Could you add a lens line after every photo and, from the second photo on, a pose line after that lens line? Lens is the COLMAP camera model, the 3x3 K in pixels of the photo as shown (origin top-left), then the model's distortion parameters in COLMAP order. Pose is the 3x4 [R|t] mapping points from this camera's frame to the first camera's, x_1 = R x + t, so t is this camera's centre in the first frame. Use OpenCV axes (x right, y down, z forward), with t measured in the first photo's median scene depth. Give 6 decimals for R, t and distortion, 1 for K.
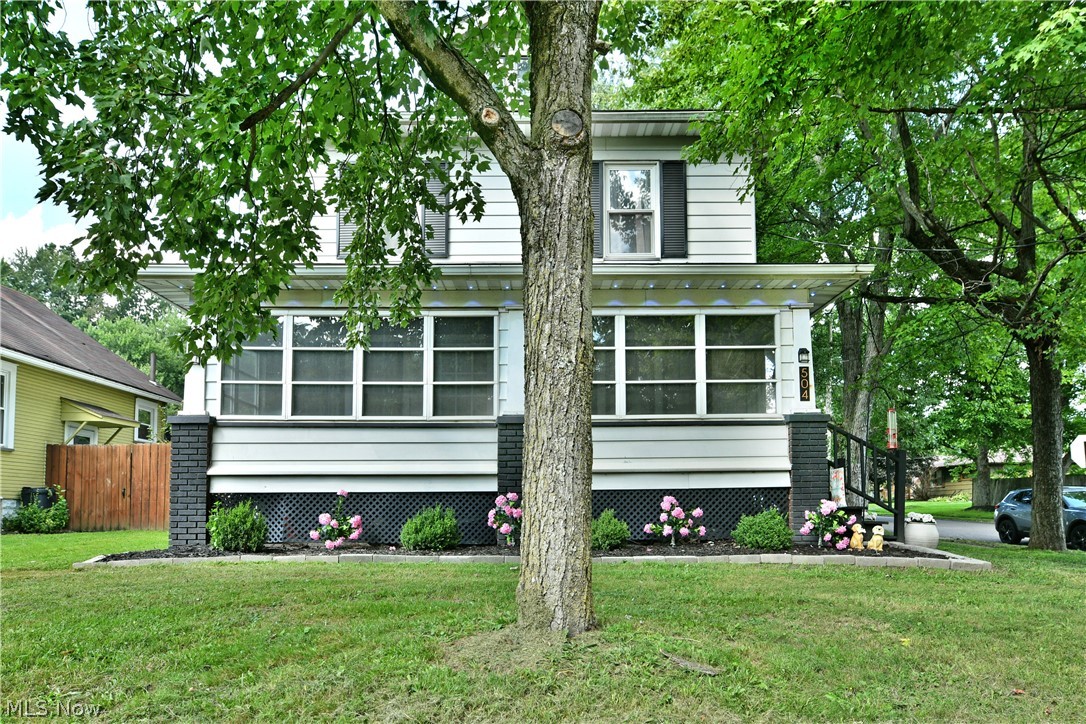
lens RADIAL K [[594.9, 0, 544.5], [0, 594.9, 489.1], [0, 0, 1]] dist [-0.002406, -0.000276]
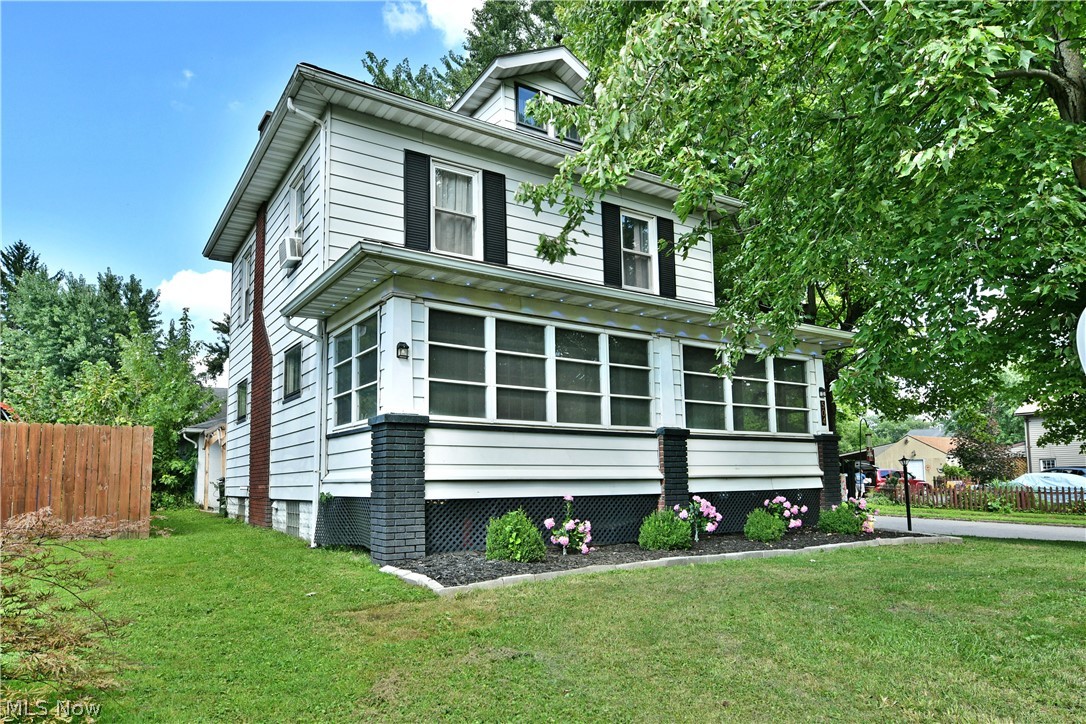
lens RADIAL K [[683.5, 0, 531.8], [0, 683.5, 419.1], [0, 0, 1]] dist [-0.000341, -0.000034]
pose [[0.850874, 0.046434, 0.523313, -0.961565], [0.011887, 0.994130, -0.107537, -0.001274], [-0.525235, 0.097721, 0.845328, 0.019355]]
